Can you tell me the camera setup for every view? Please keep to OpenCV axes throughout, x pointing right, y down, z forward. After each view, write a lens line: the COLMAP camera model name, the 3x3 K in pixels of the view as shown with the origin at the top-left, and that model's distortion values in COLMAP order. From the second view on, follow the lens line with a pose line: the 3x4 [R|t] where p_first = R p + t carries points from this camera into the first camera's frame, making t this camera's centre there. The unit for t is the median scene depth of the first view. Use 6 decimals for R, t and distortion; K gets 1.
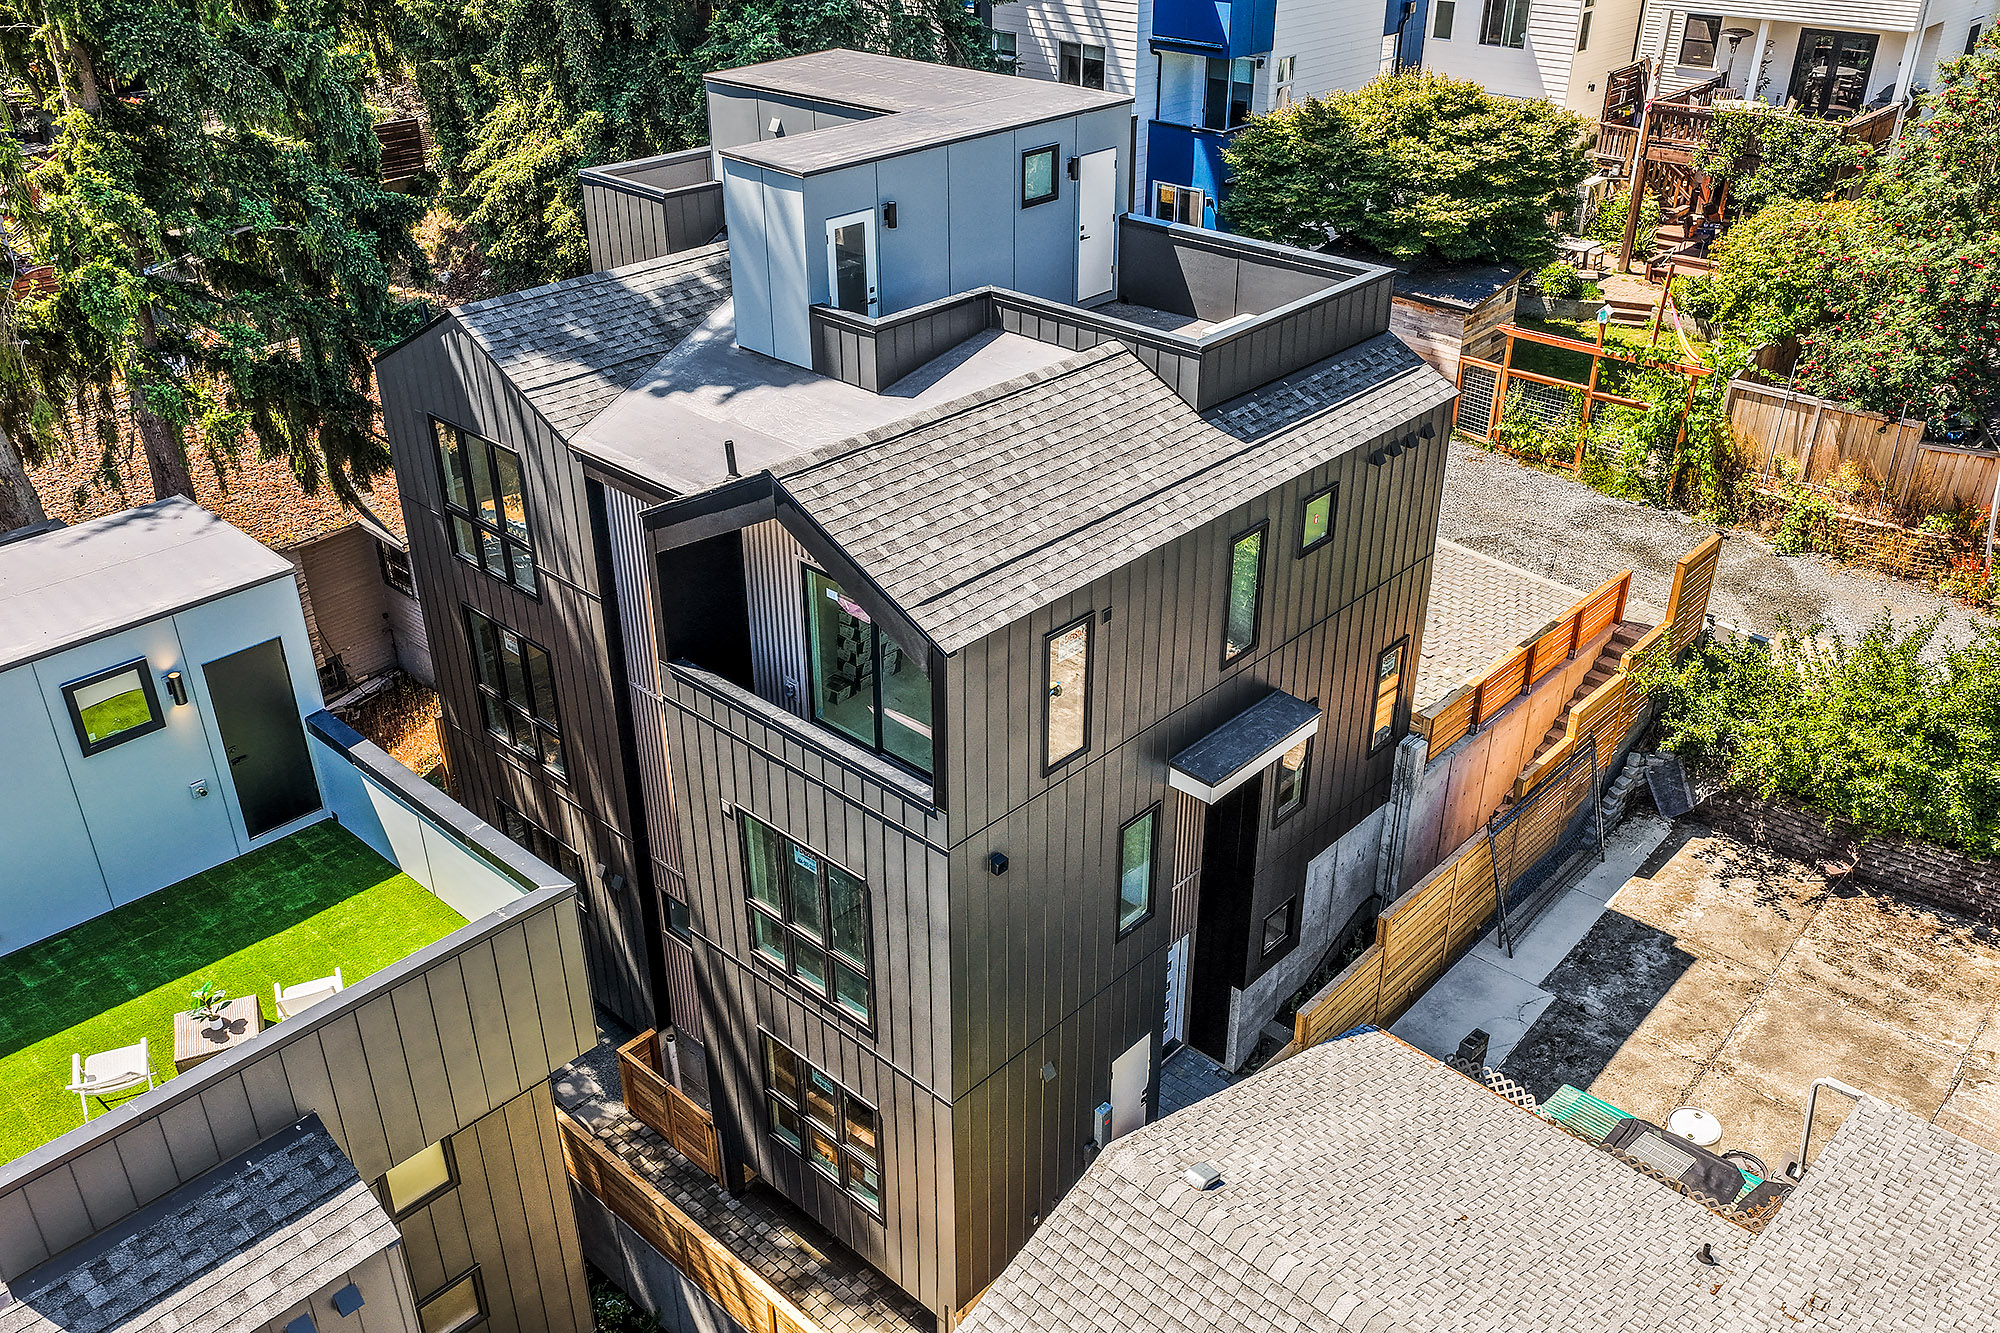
lens RADIAL K [[1655.1, 0, 1012.6], [0, 1655.1, 663.1], [0, 0, 1]] dist [-0.013998, 0.035703]
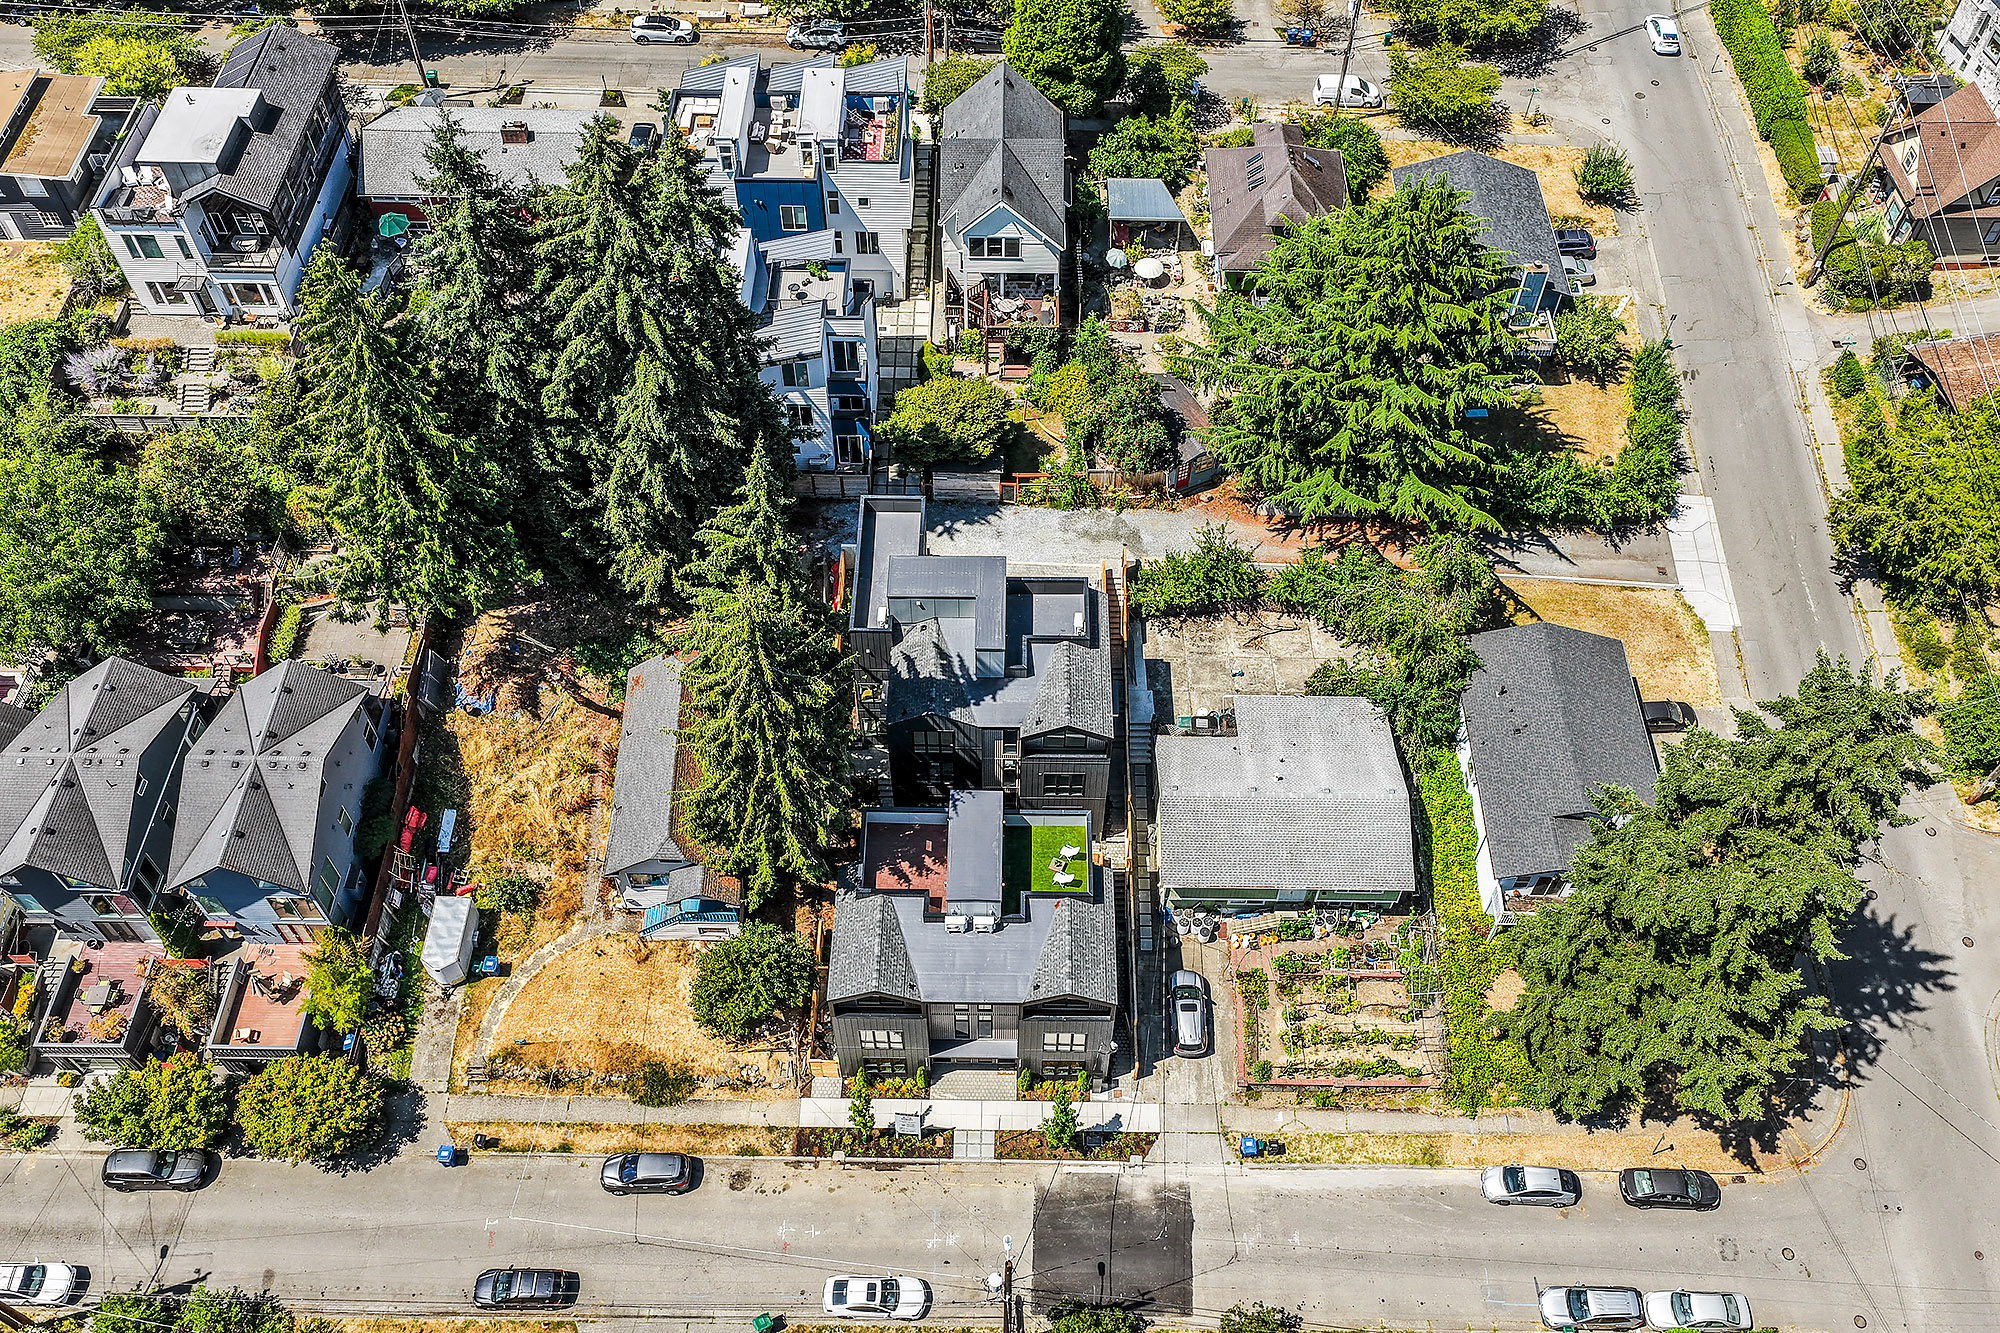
lens RADIAL K [[1655.1, 0, 1009.1], [0, 1655.1, 661.3], [0, 0, 1]] dist [-0.013998, 0.035703]
pose [[0.744165, -0.532259, 0.403632, -1.460618], [0.319868, 0.814397, 0.484192, -1.838178], [-0.586432, -0.231210, 0.776298, -1.852073]]
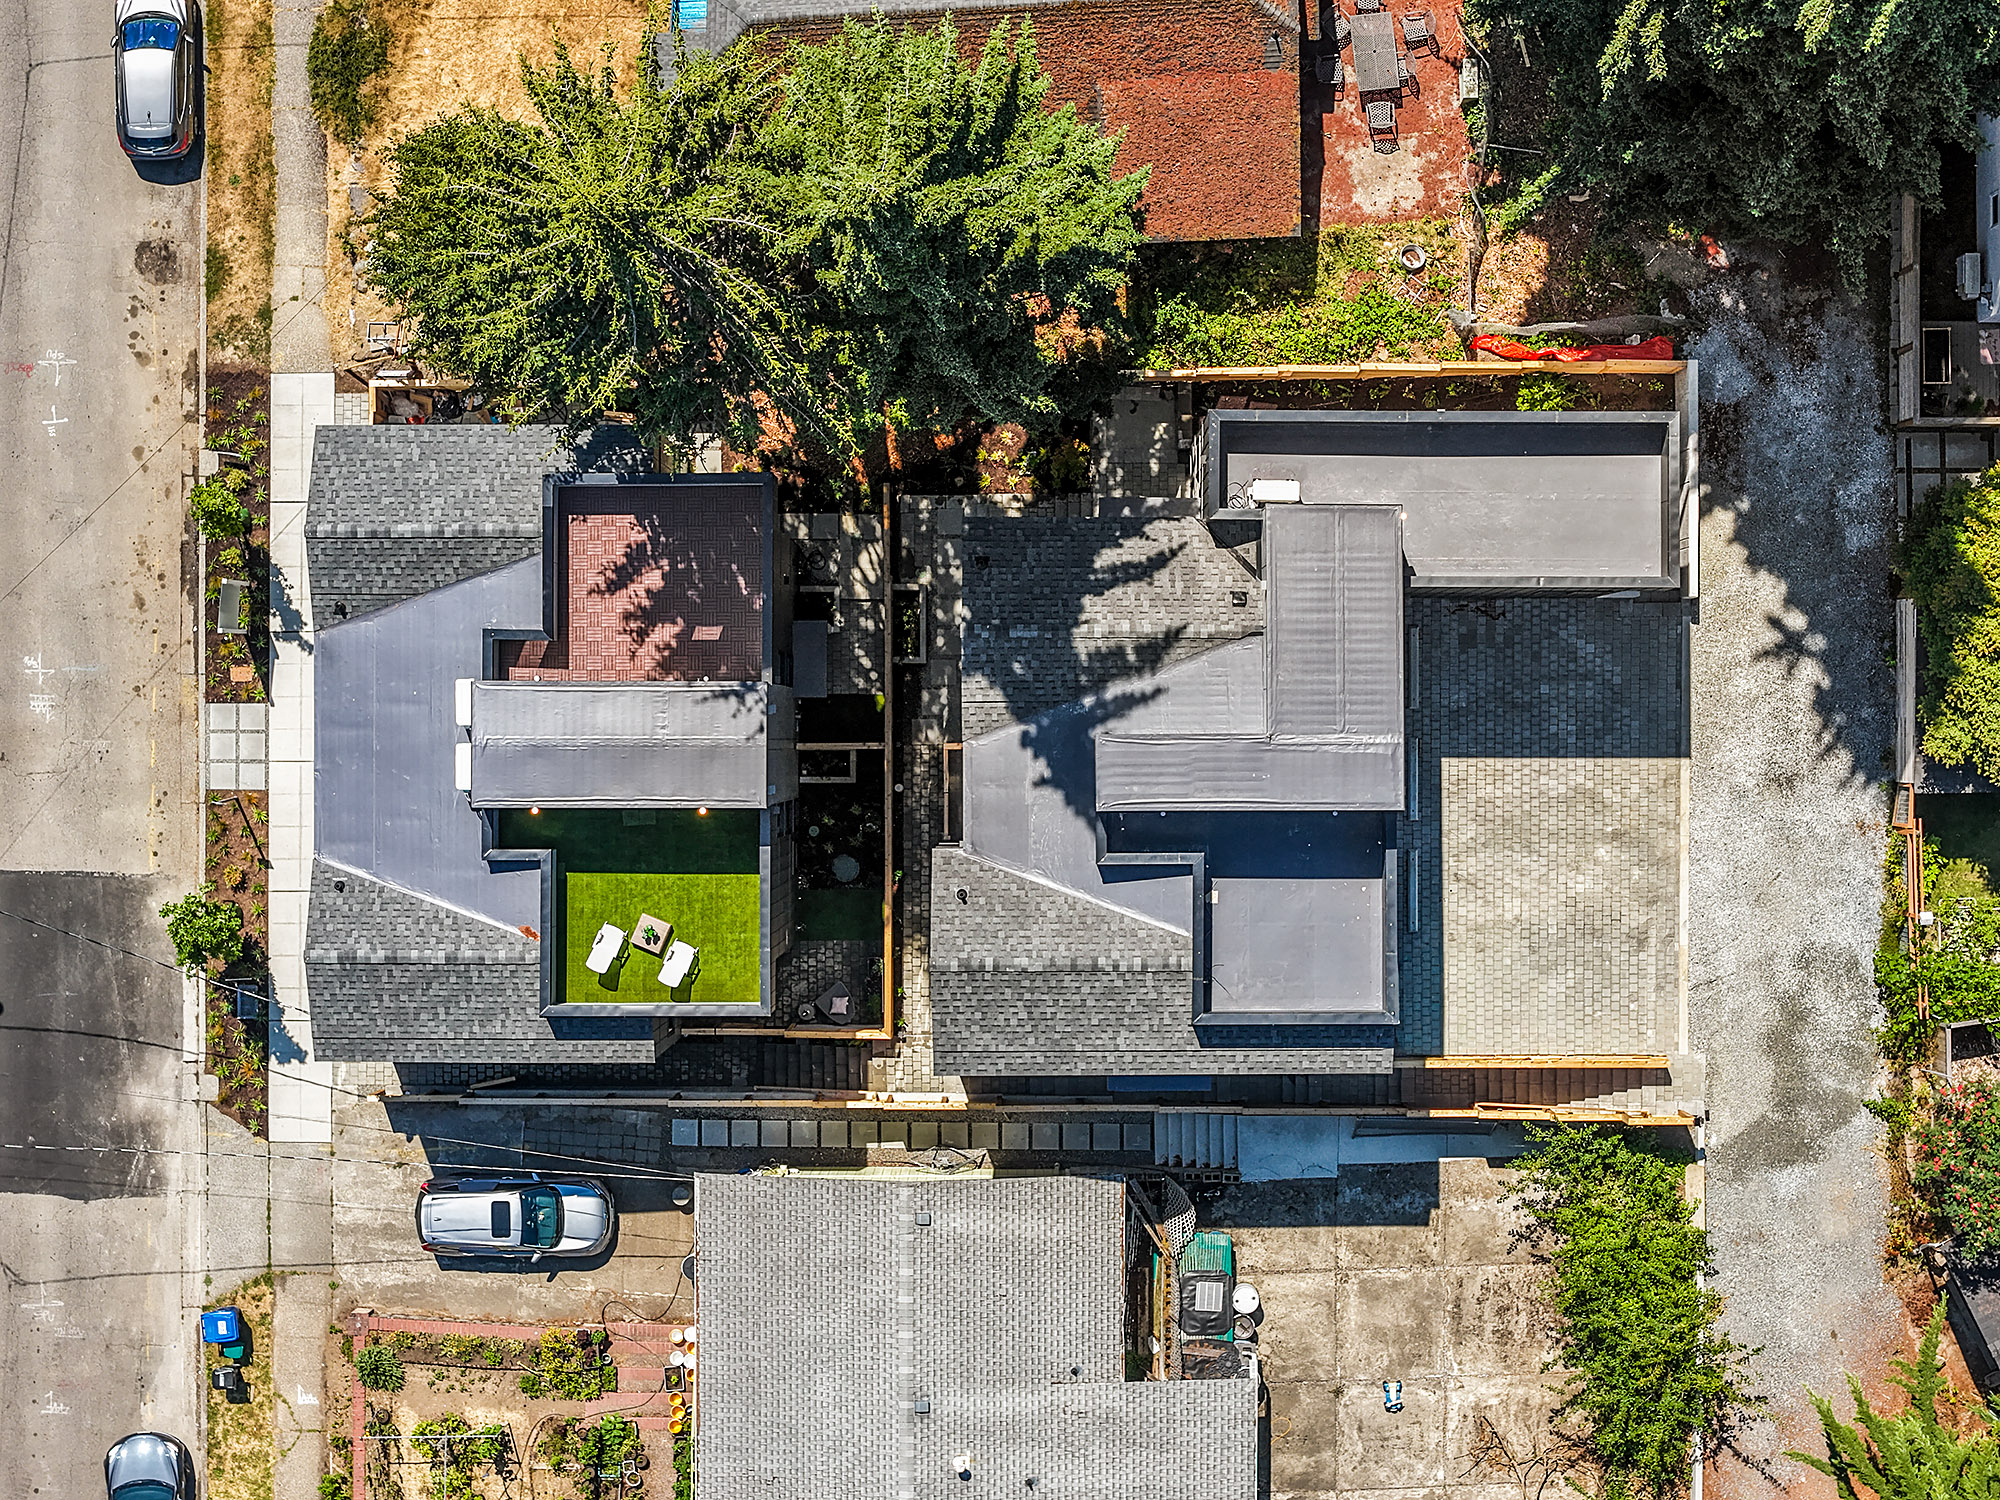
lens RADIAL K [[4030.6, 0, 1001.4], [0, 4030.6, 737.4], [0, 0, 1]] dist [-0.124848, 0.000000]
pose [[0.674797, 0.737951, -0.008789, -0.168117], [-0.349489, 0.330023, 0.876893, -3.062912], [0.650005, -0.588653, 0.480604, -0.807267]]
